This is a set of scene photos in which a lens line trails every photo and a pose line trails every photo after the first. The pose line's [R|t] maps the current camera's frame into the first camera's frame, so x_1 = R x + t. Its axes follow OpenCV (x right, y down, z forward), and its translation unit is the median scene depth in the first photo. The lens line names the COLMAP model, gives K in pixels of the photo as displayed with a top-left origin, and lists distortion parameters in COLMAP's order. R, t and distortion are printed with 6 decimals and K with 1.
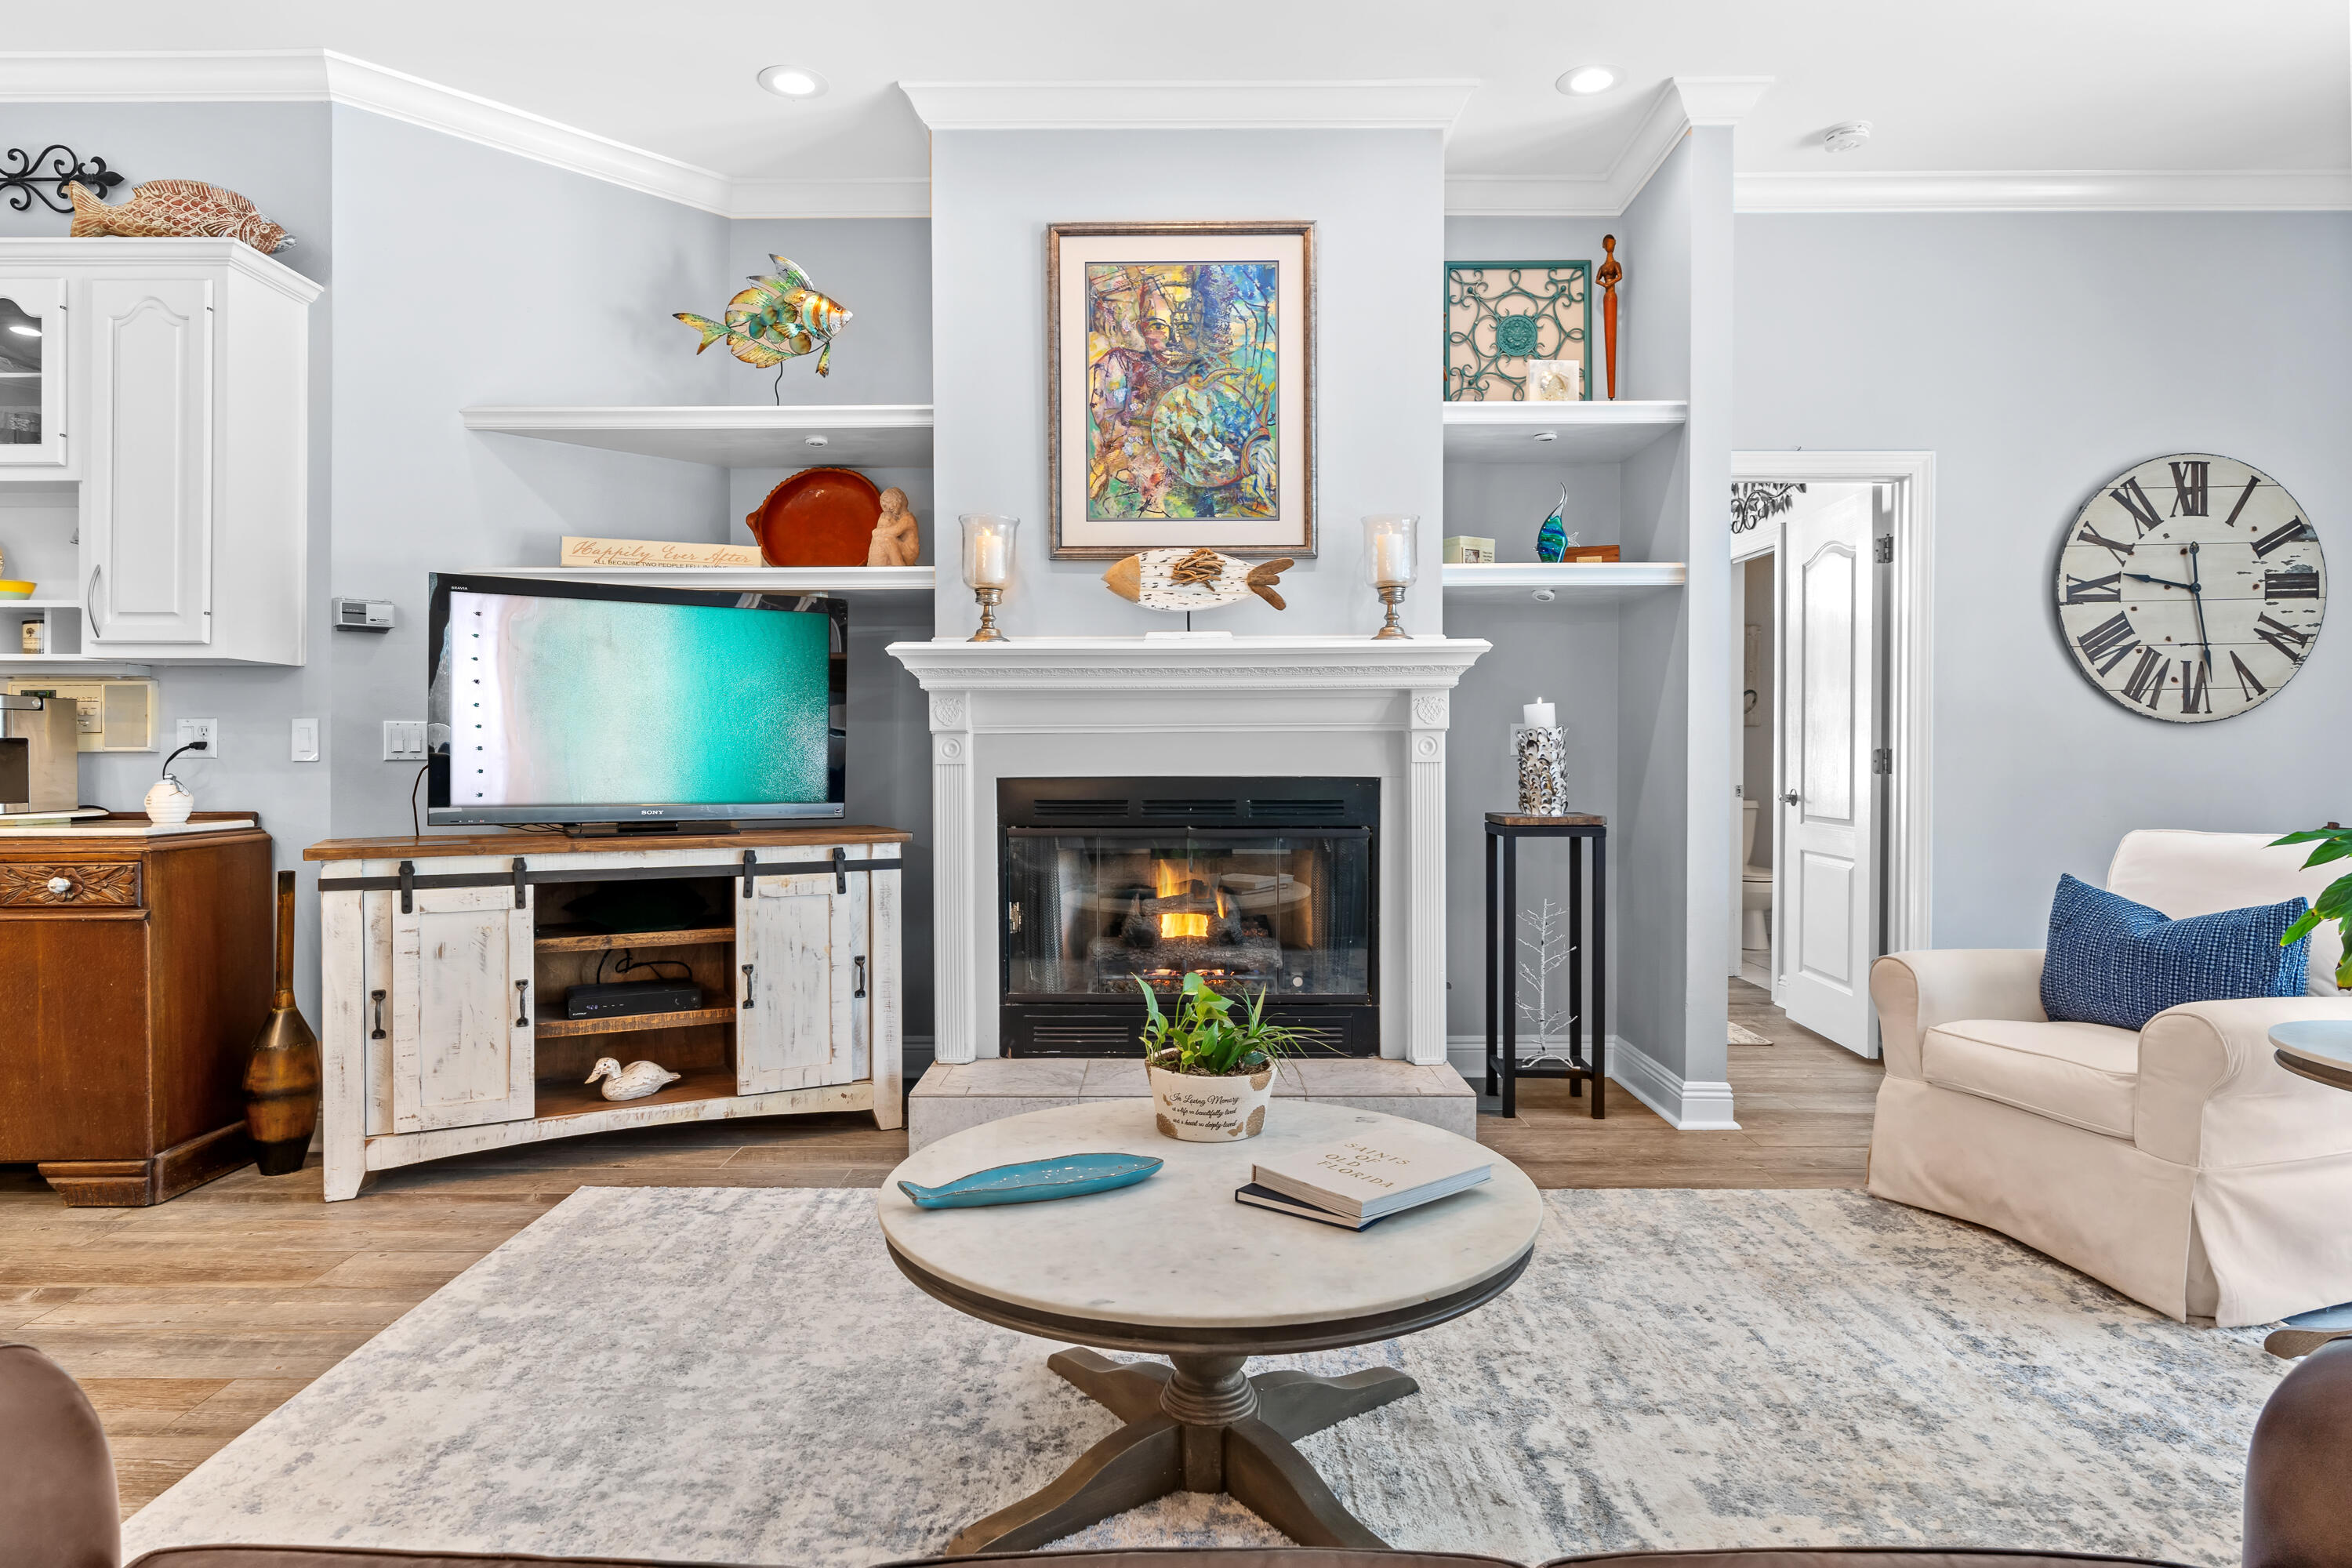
lens RADIAL K [[1324.8, 0, 1169.4], [0, 1324.8, 754.5], [0, 0, 1]] dist [-0.002852, -0.000613]
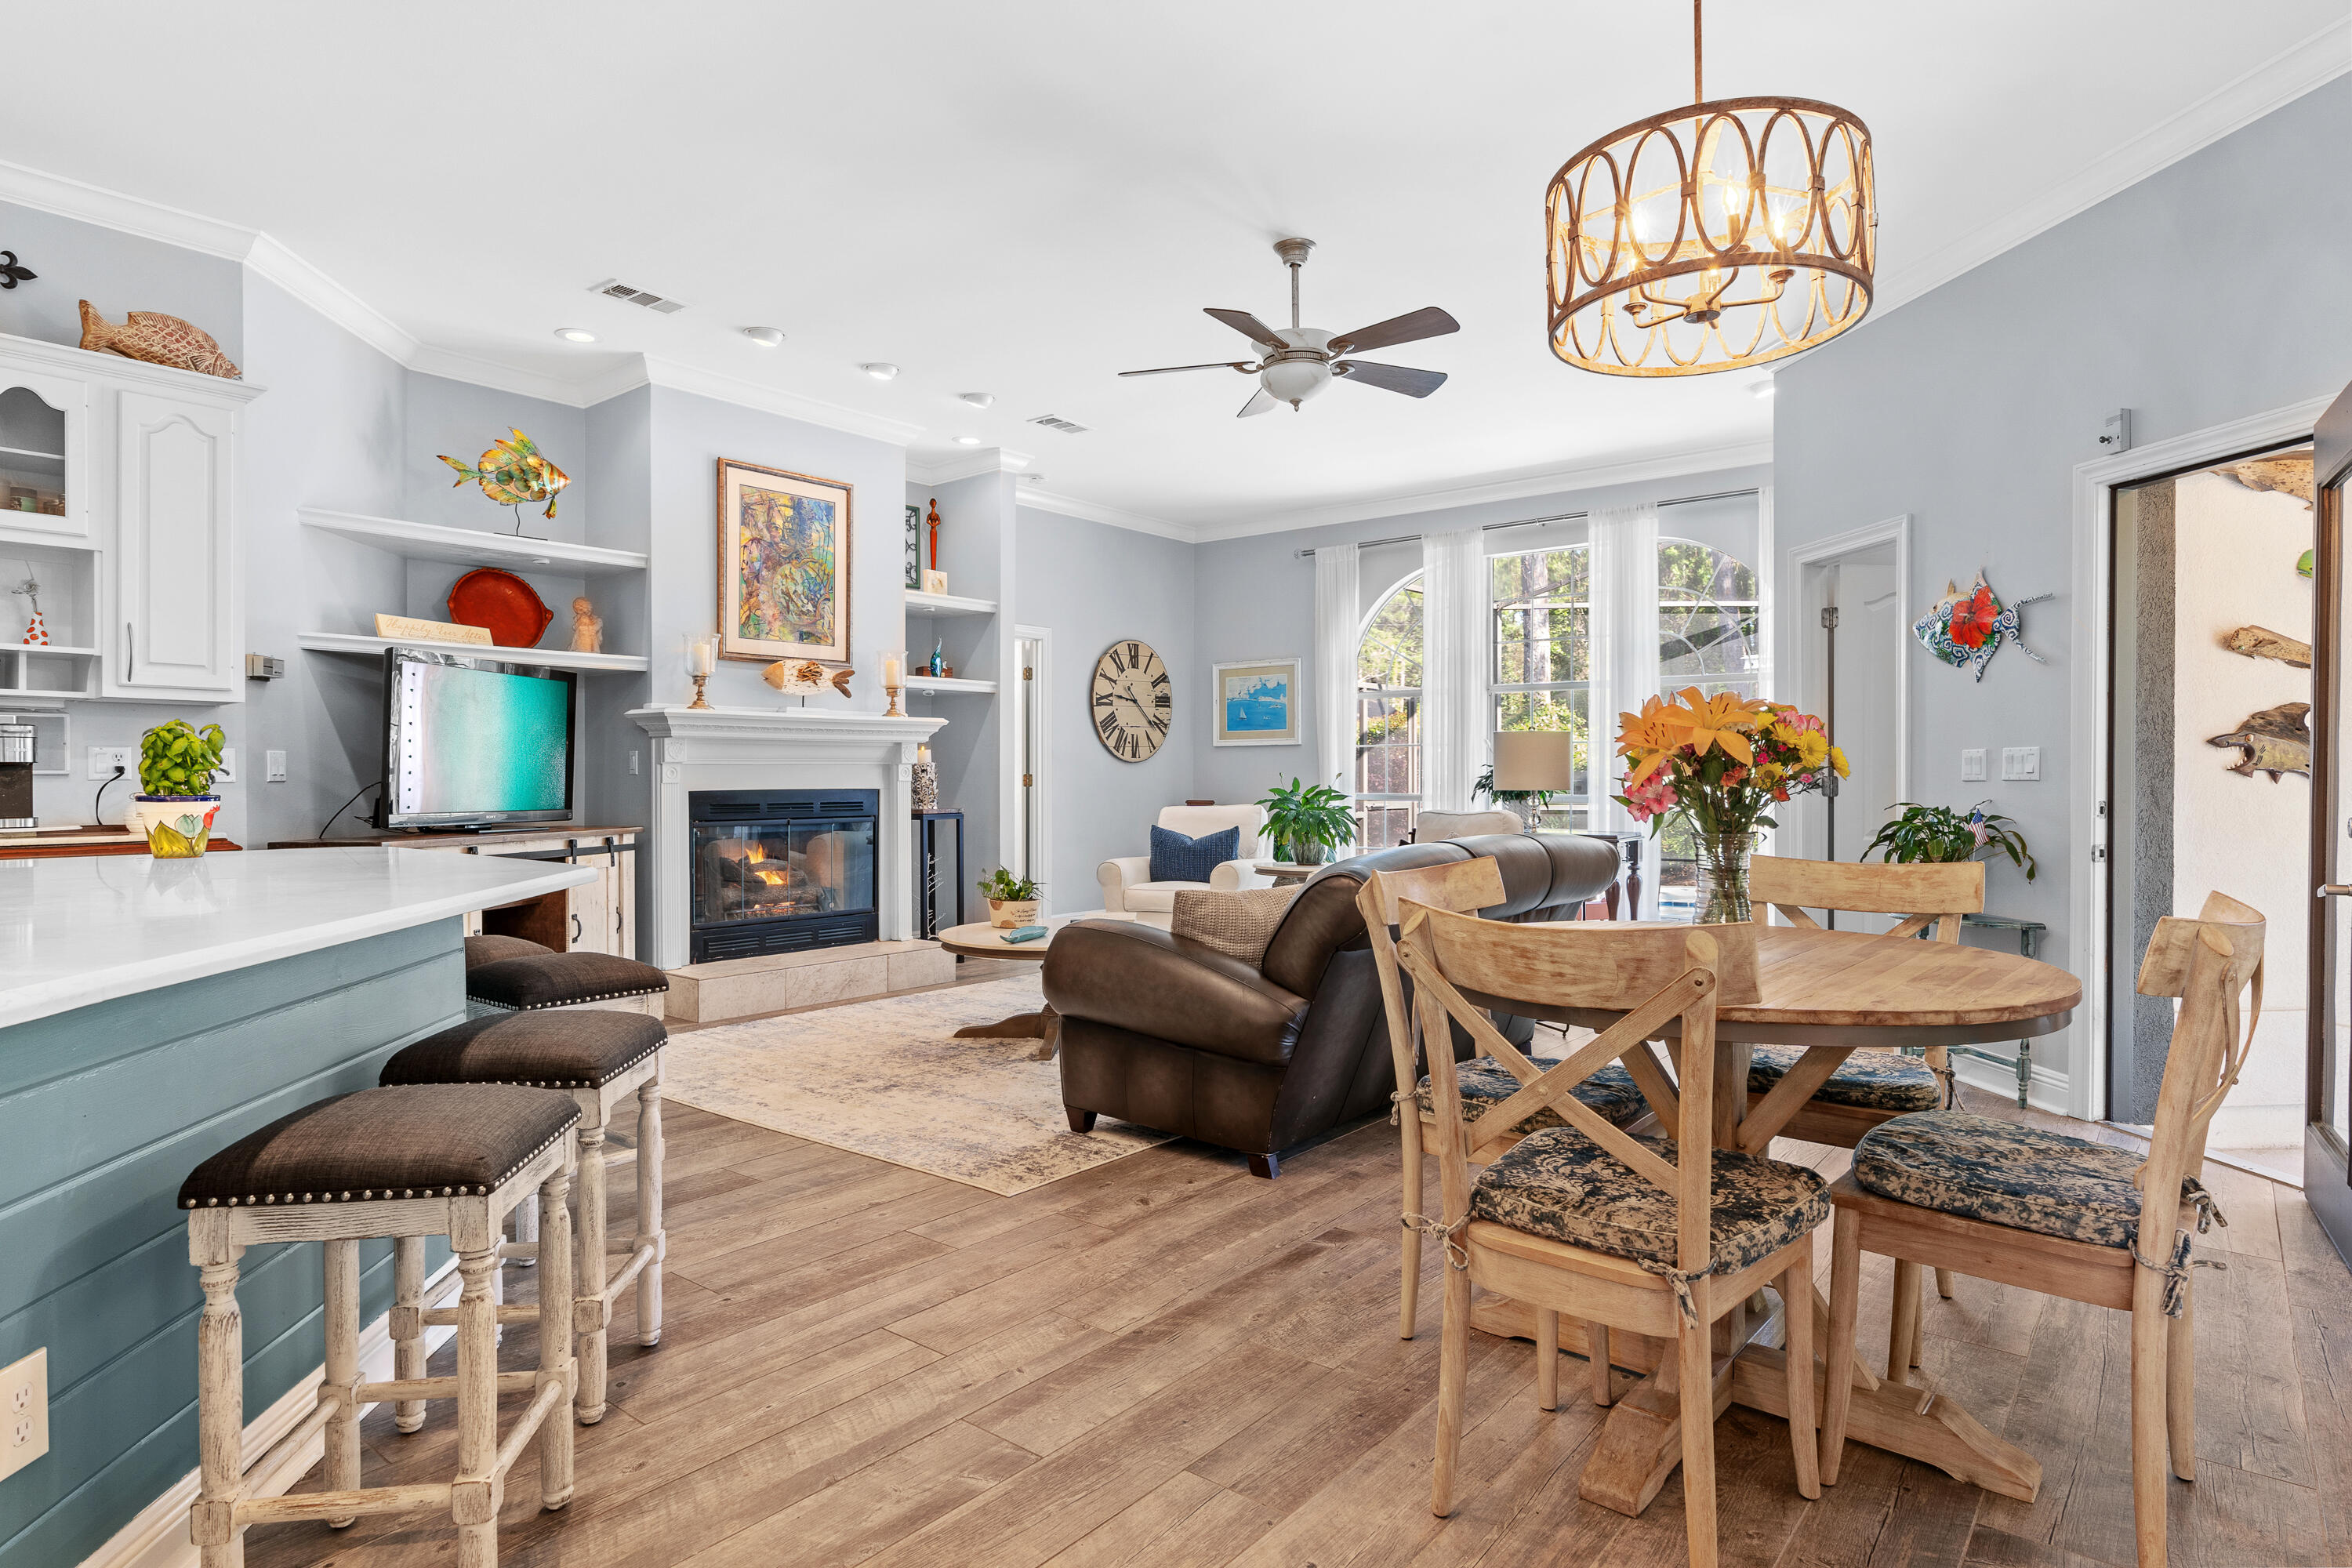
lens RADIAL K [[1273.5, 0, 1158.5], [0, 1273.5, 762.5], [0, 0, 1]] dist [-0.007914, 0.004626]
pose [[0.633575, 0.007868, 0.773641, -0.976156], [0.007065, 0.999848, -0.015955, 0.011489], [-0.773649, 0.015575, 0.633423, -0.431303]]
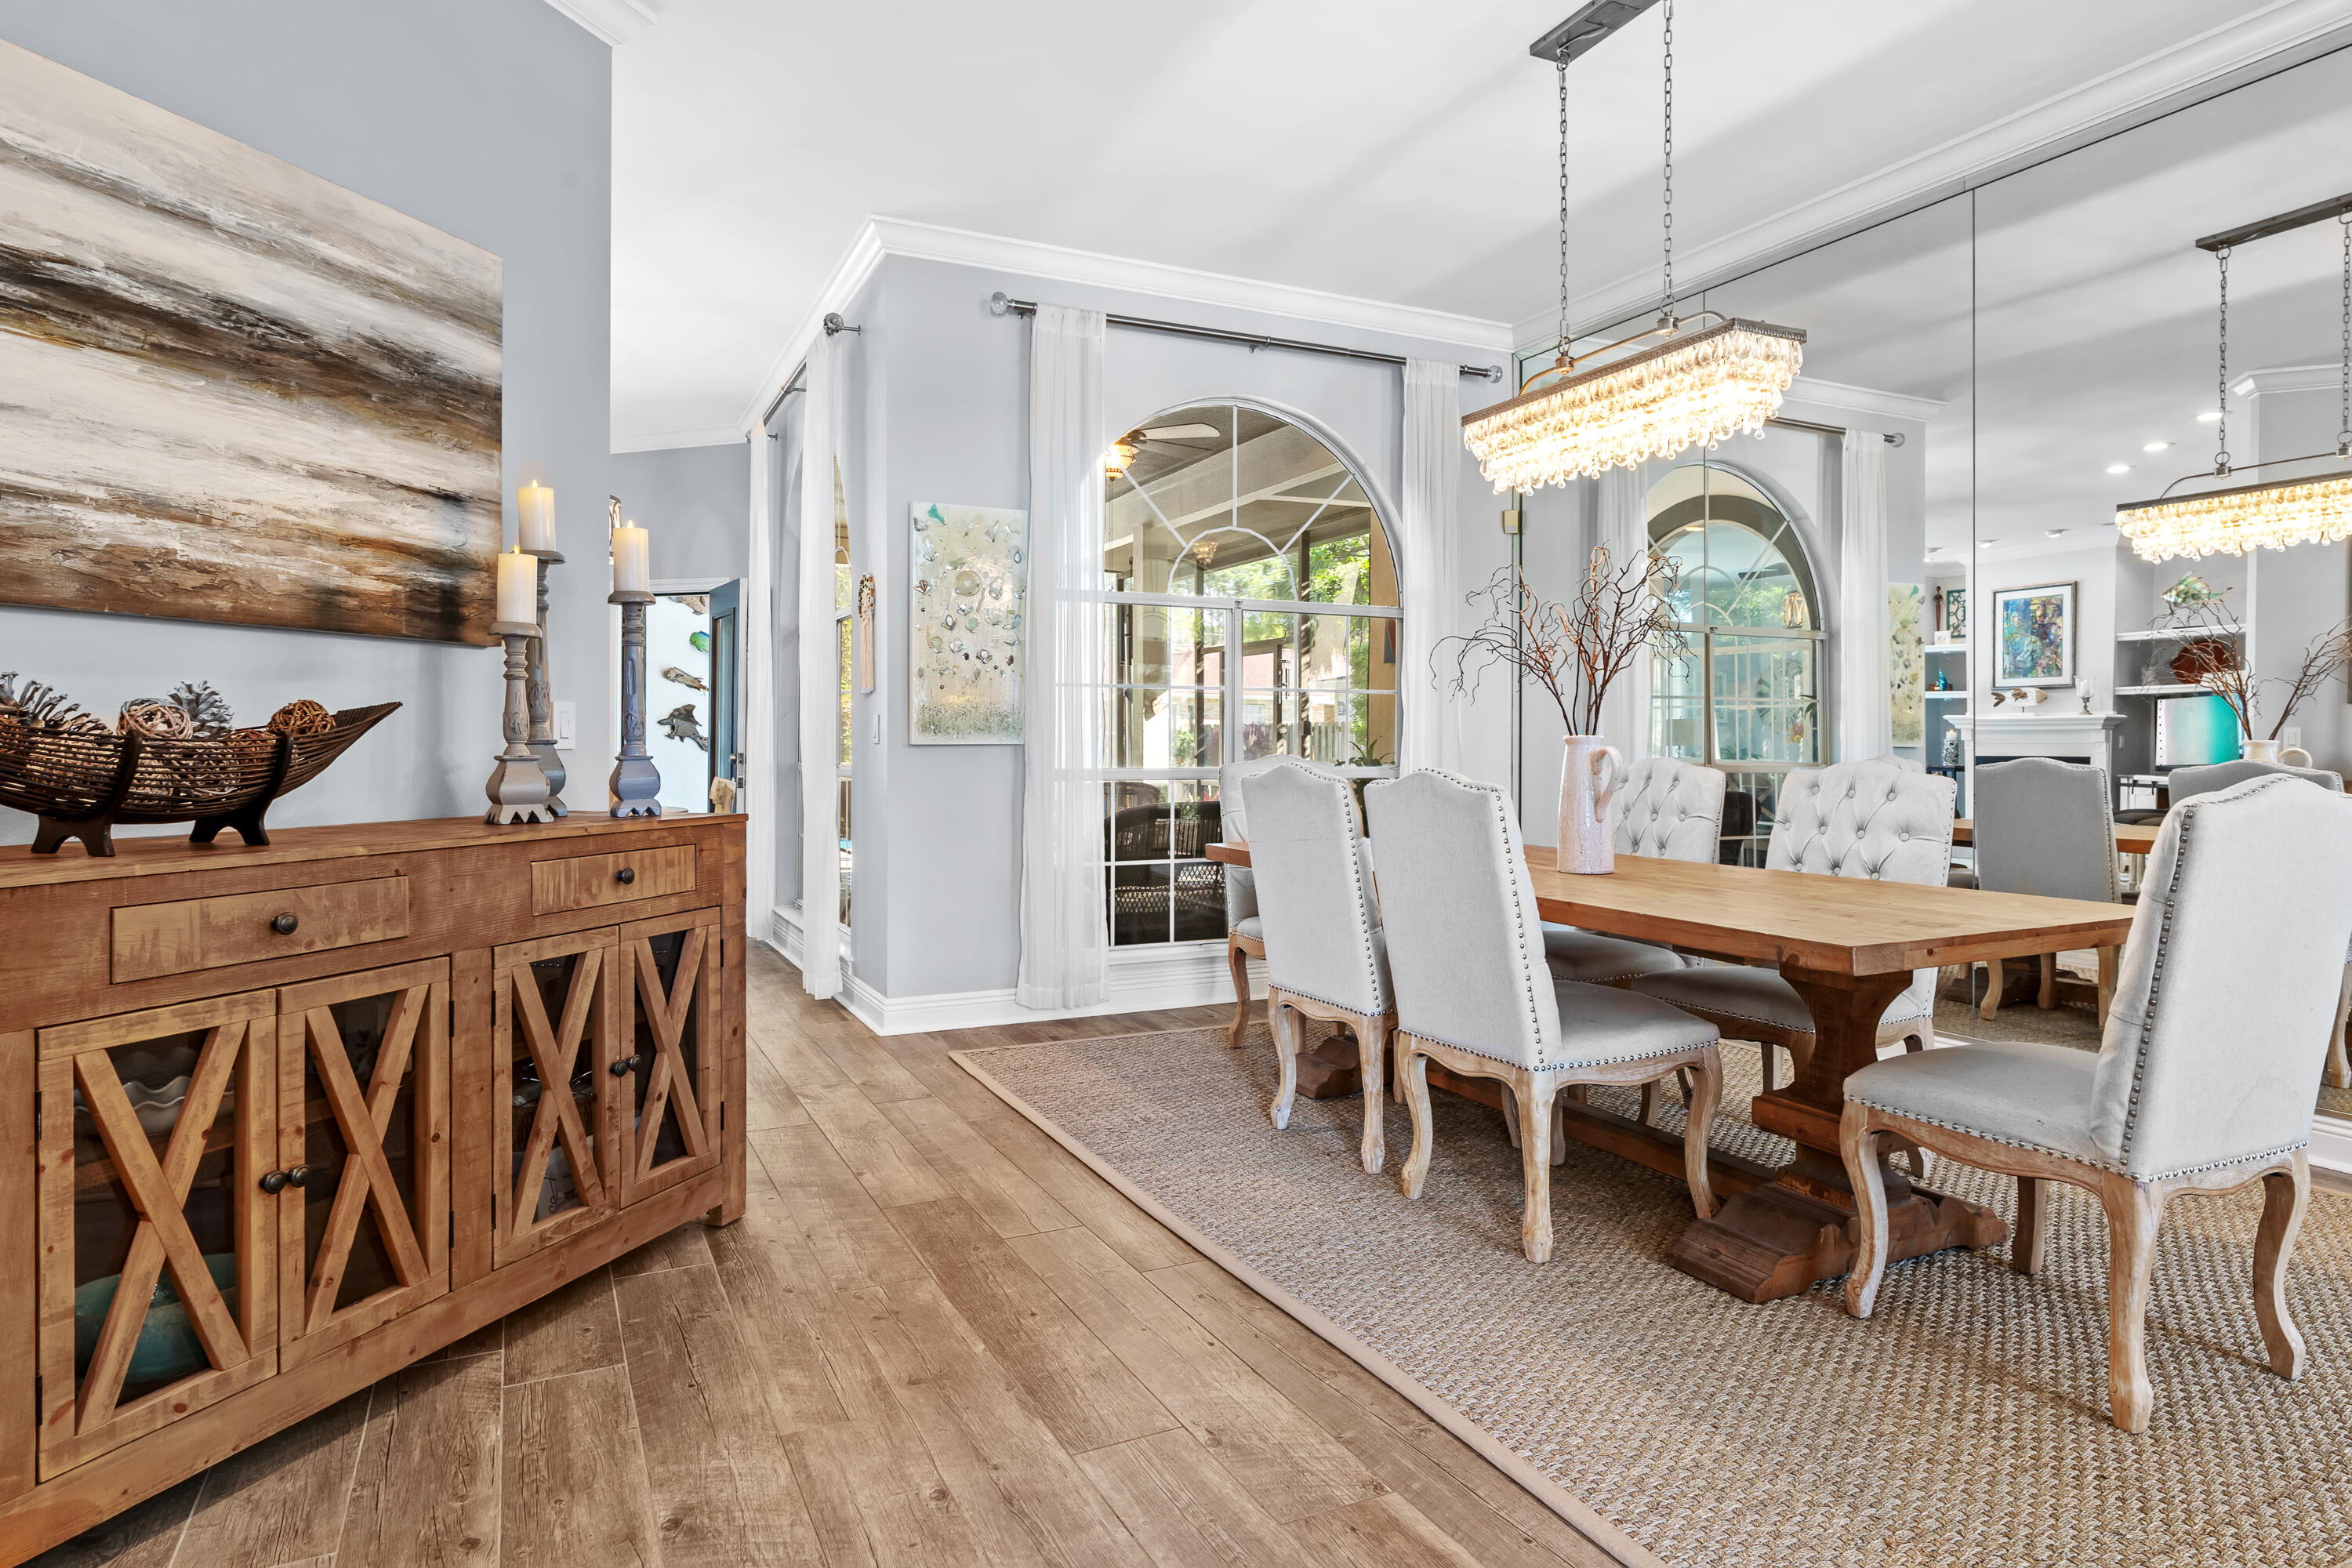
lens RADIAL K [[1324.8, 0, 1155.9], [0, 1324.8, 736.5], [0, 0, 1]] dist [-0.002852, -0.000613]
pose [[-0.440814, 0.000939, 0.897598, -2.057177], [0.009915, 0.999944, 0.003823, 0.007295], [-0.897544, 0.010585, -0.440798, -0.197145]]
